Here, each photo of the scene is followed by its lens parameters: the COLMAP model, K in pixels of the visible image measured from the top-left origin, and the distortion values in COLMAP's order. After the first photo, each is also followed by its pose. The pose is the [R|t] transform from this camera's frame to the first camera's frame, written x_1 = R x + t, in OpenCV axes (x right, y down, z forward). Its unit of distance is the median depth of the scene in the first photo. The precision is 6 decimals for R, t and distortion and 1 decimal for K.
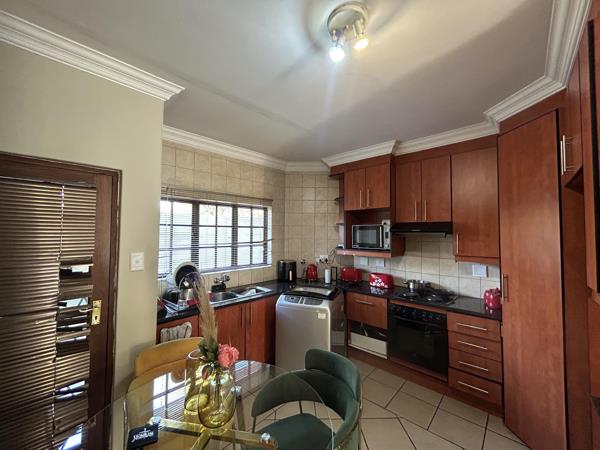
lens RADIAL K [[241.6, 0, 301.9], [0, 241.6, 225.9], [0, 0, 1]] dist [0.009277, -0.000094]
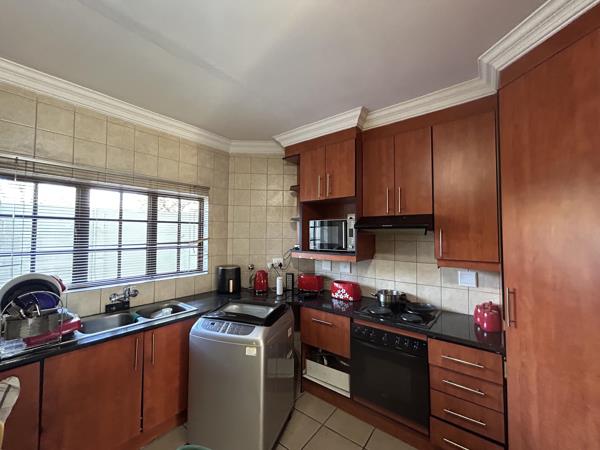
lens RADIAL K [[241.6, 0, 300.0], [0, 241.6, 225.4], [0, 0, 1]] dist [0.009277, -0.000094]
pose [[0.997116, 0.002709, 0.075847, 0.135602], [-0.002319, 0.999984, -0.005235, 0.019821], [-0.075860, 0.005044, 0.997106, 0.256484]]
